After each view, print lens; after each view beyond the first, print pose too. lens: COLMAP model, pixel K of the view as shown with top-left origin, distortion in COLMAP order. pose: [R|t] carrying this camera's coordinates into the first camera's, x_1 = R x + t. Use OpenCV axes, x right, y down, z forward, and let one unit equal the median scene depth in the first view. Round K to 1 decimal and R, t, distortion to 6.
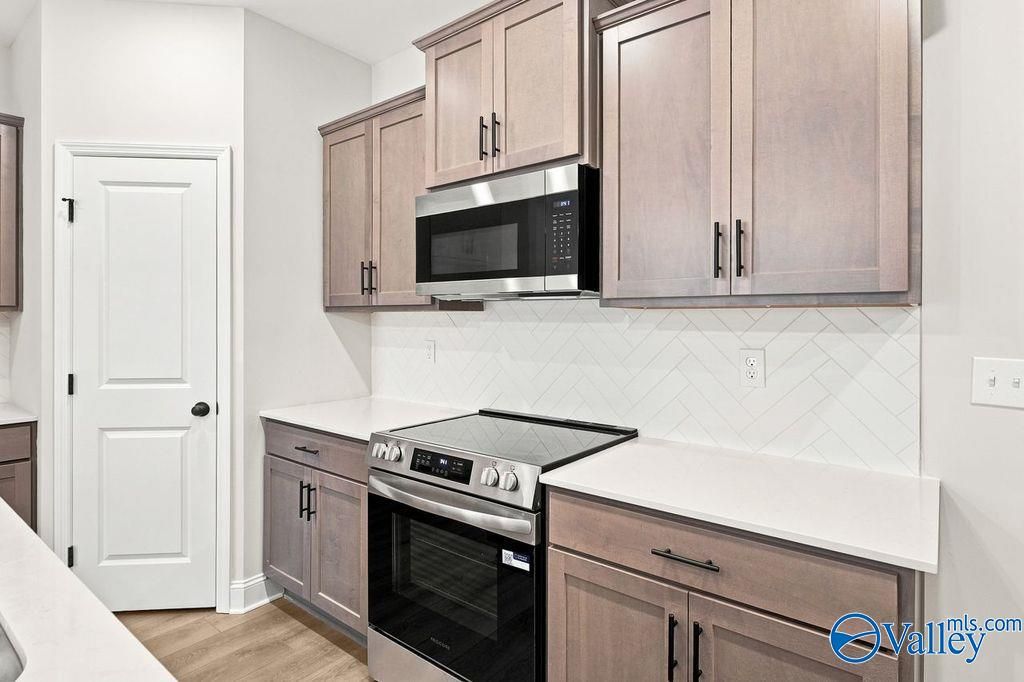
lens RADIAL K [[503.2, 0, 531.7], [0, 503.2, 314.1], [0, 0, 1]] dist [-0.002340, -0.000506]
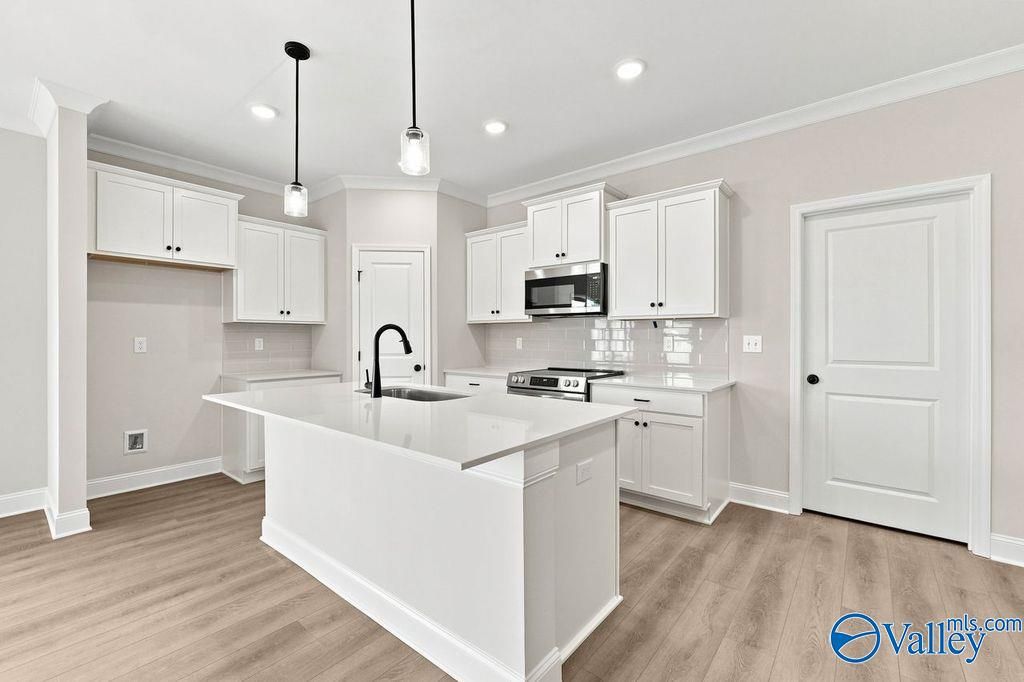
lens RADIAL K [[436.6, 0, 506.3], [0, 436.6, 336.9], [0, 0, 1]] dist [0.006703, -0.002922]
pose [[0.999684, -0.002264, -0.025052, -0.293859], [0.002251, 0.999997, -0.000542, 0.073897], [0.025053, 0.000486, 0.999686, -1.108721]]
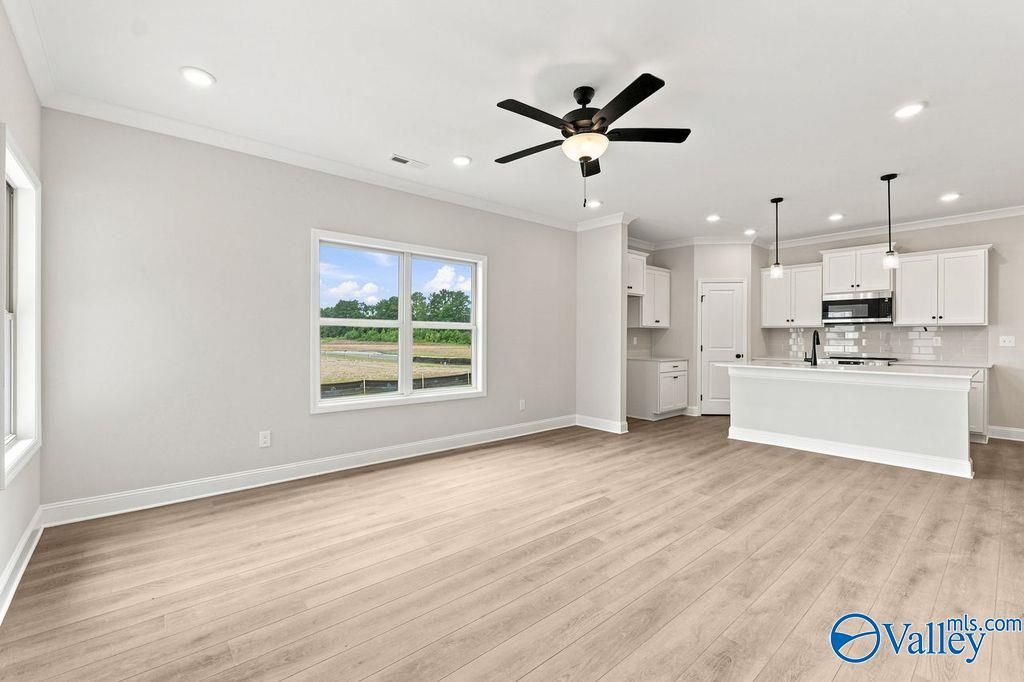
lens RADIAL K [[436.6, 0, 512.6], [0, 436.6, 338.7], [0, 0, 1]] dist [0.006703, -0.002922]
pose [[0.983626, 0.003144, -0.180193, -2.086811], [-0.002989, 0.999995, 0.001137, 0.091544], [0.180195, -0.000580, 0.983631, -2.813797]]
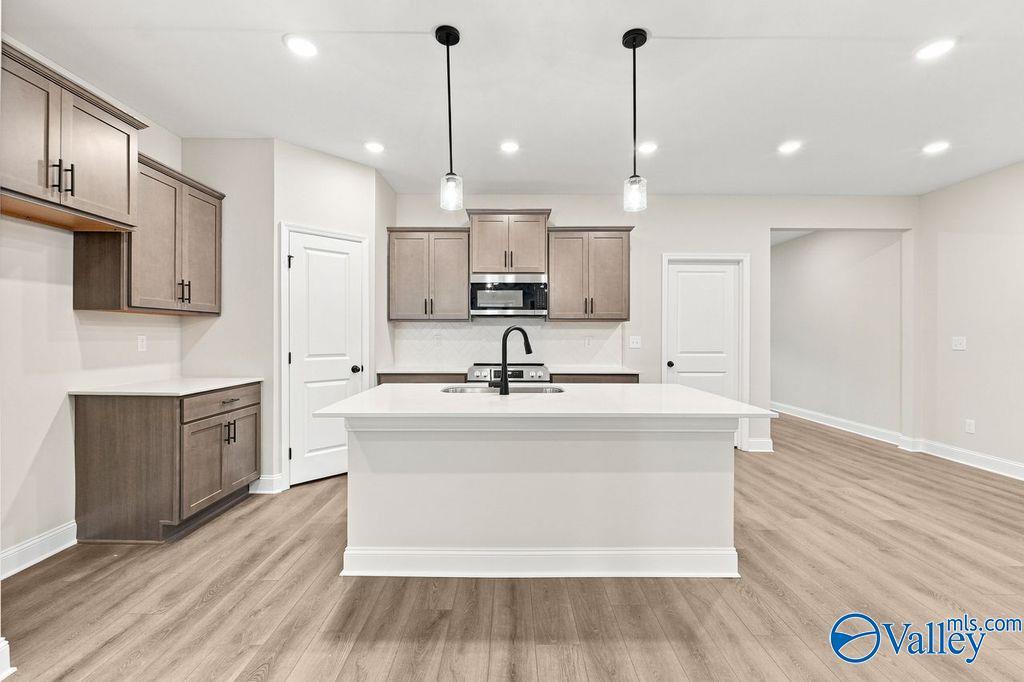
lens RADIAL K [[436.6, 0, 507.4], [0, 436.6, 337.2], [0, 0, 1]] dist [0.006703, -0.002922]
pose [[0.791355, -0.002236, 0.611353, -1.574546], [-0.003323, 0.999963, 0.007958, 0.062550], [-0.611348, -0.008329, 0.791318, -0.906493]]
